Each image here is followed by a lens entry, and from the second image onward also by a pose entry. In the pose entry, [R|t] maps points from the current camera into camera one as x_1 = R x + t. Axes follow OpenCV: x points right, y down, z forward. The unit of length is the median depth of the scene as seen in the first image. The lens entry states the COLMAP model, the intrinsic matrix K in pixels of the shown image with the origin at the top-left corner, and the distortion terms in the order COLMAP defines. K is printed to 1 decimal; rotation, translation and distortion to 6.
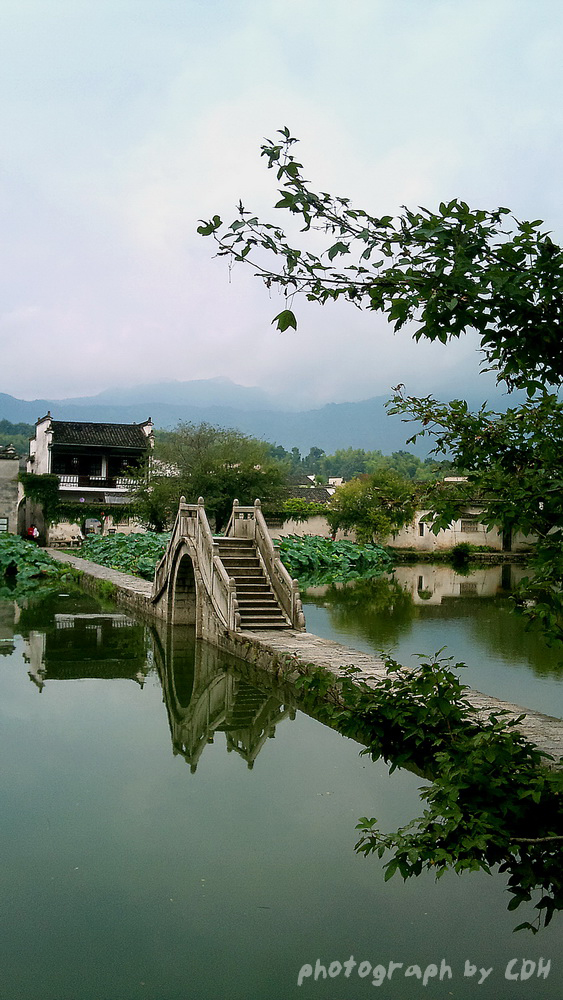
lens RADIAL K [[1127.7, 0, 280.3], [0, 1127.7, 501.0], [0, 0, 1]] dist [0.064038, 0.000000]
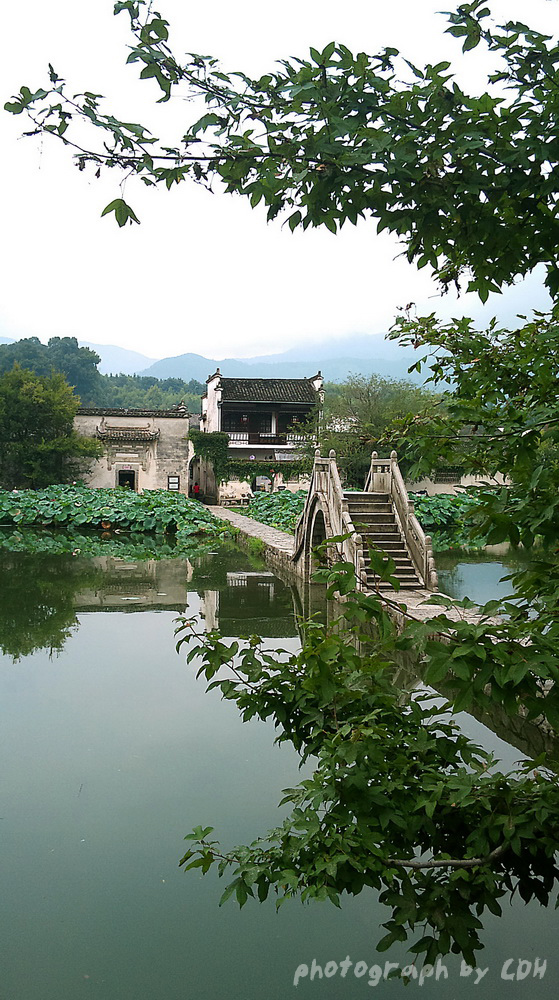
lens RADIAL K [[1127.7, 0, 280.0], [0, 1127.7, 502.8], [0, 0, 1]] dist [0.064038, 0.000000]
pose [[0.979719, -0.010795, -0.200085, 0.080309], [0.018430, 0.999170, 0.036339, 0.005966], [0.199527, -0.039289, 0.979104, 0.063736]]
